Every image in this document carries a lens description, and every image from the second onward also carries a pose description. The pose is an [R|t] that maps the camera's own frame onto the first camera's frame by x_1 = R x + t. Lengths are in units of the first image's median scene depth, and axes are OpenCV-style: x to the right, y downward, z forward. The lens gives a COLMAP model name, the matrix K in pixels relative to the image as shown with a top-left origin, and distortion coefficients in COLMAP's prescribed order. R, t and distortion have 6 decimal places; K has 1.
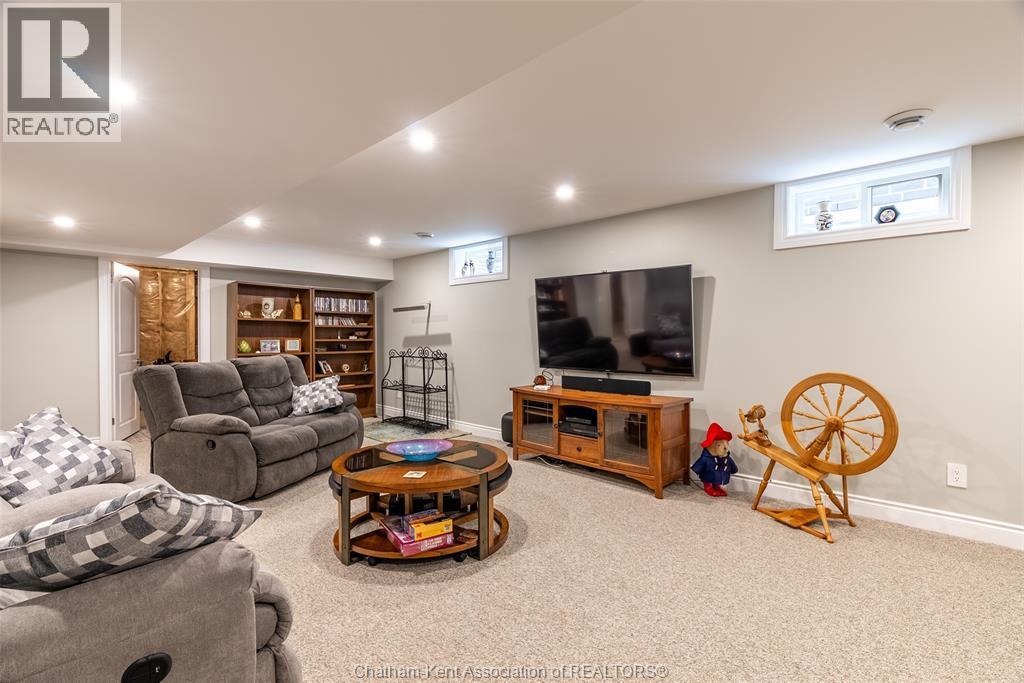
lens RADIAL K [[461.1, 0, 511.8], [0, 461.1, 347.1], [0, 0, 1]] dist [-0.008885, 0.000161]
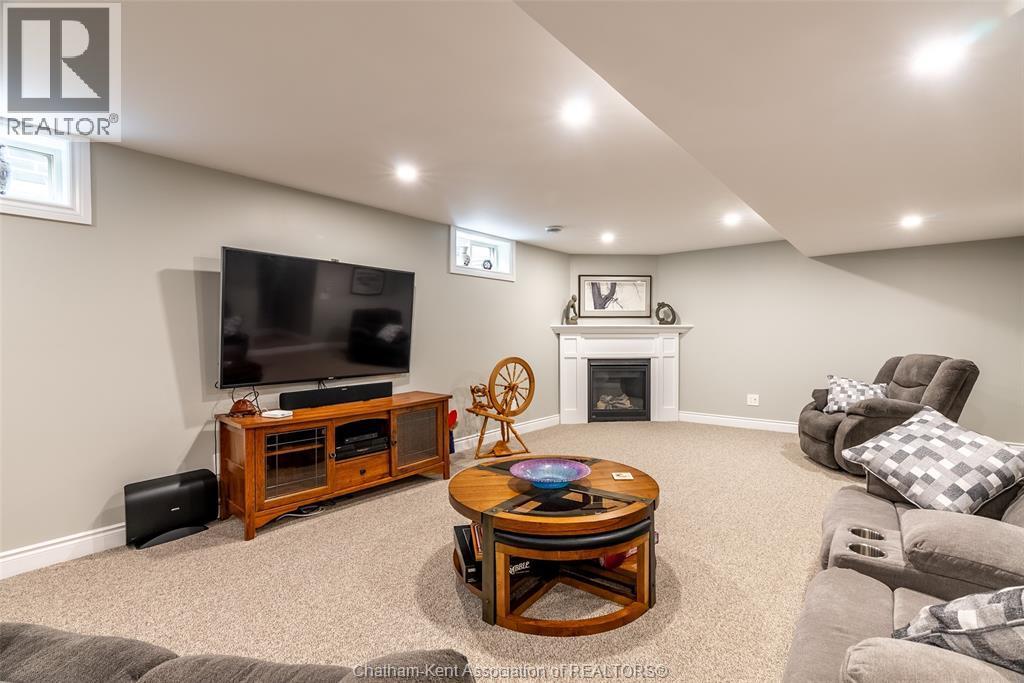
lens RADIAL K [[461.1, 0, 511.8], [0, 461.1, 347.1], [0, 0, 1]] dist [-0.008885, 0.000161]
pose [[-0.063645, -0.041219, 0.997121, -0.830231], [0.019510, 0.998904, 0.042538, -0.044634], [-0.997782, 0.022161, -0.062771, 0.908596]]
